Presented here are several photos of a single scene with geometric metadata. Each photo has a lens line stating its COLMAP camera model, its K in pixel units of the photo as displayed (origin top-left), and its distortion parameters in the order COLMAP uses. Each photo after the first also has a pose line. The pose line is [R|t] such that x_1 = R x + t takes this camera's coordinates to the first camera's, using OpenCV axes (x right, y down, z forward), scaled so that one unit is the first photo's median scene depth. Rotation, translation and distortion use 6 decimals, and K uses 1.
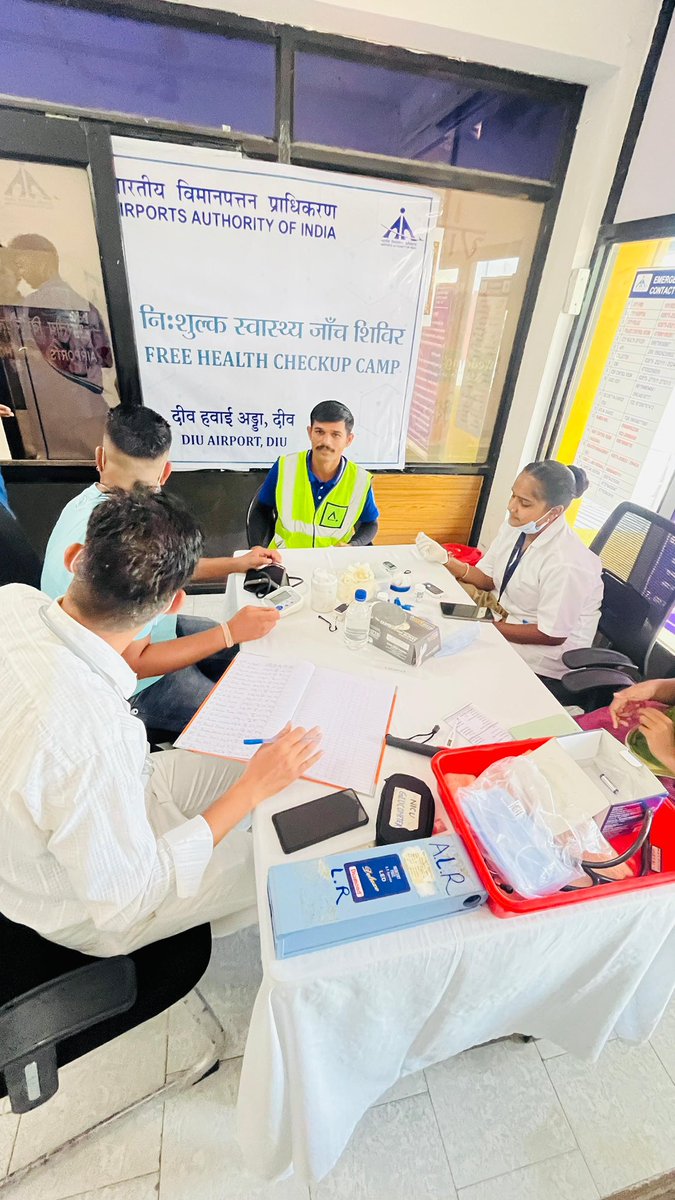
lens RADIAL K [[490.0, 0, 336.8], [0, 490.0, 595.8], [0, 0, 1]] dist [0.000130, 0.000102]
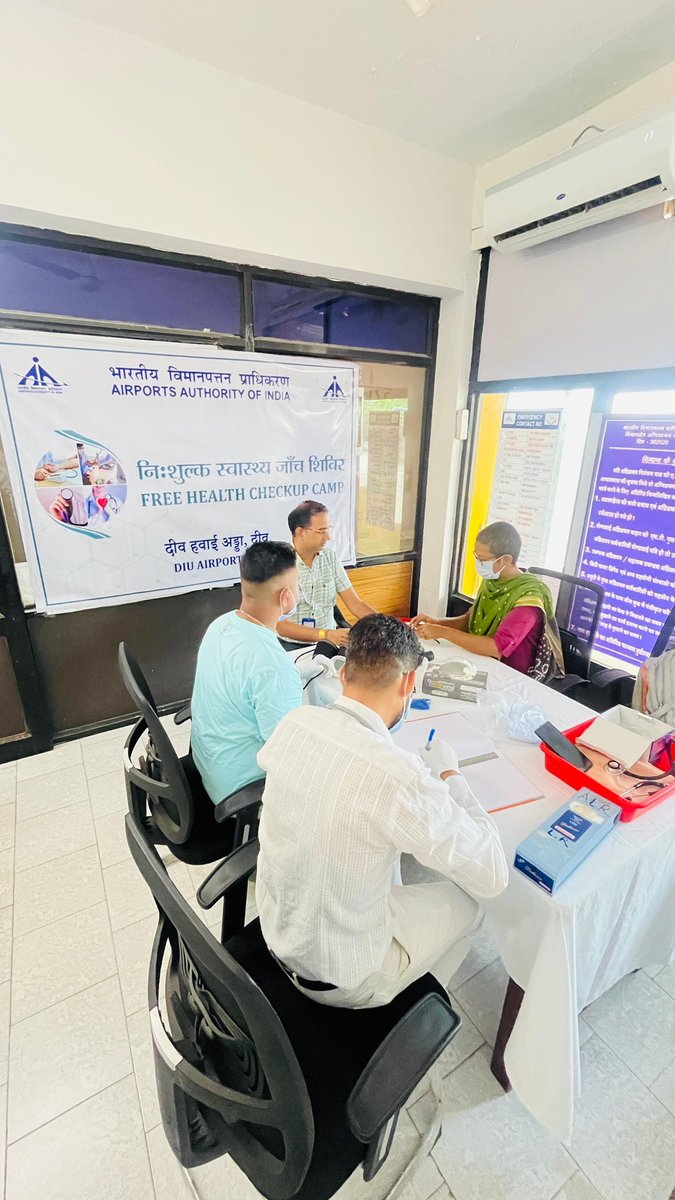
lens RADIAL K [[490.0, 0, 337.6], [0, 490.0, 597.5], [0, 0, 1]] dist [0.000130, 0.000102]
pose [[0.947465, -0.161844, 0.275893, -0.312592], [0.208820, 0.966343, -0.150252, -0.014036], [-0.242290, 0.199970, 0.949372, -0.134970]]
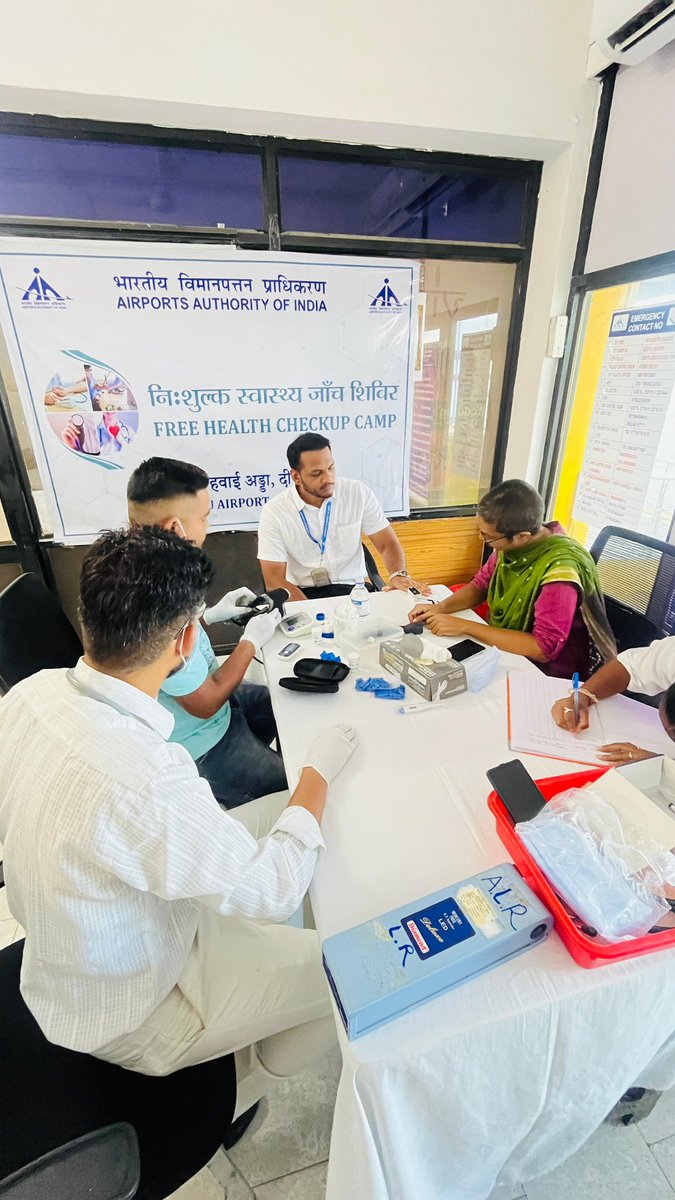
lens RADIAL K [[490.0, 0, 336.5], [0, 490.0, 597.0], [0, 0, 1]] dist [0.000130, 0.000102]
pose [[0.996221, -0.086567, -0.007121, -0.026785], [0.085261, 0.990255, -0.110118, 0.010611], [0.016584, 0.109095, 0.993893, 0.003290]]
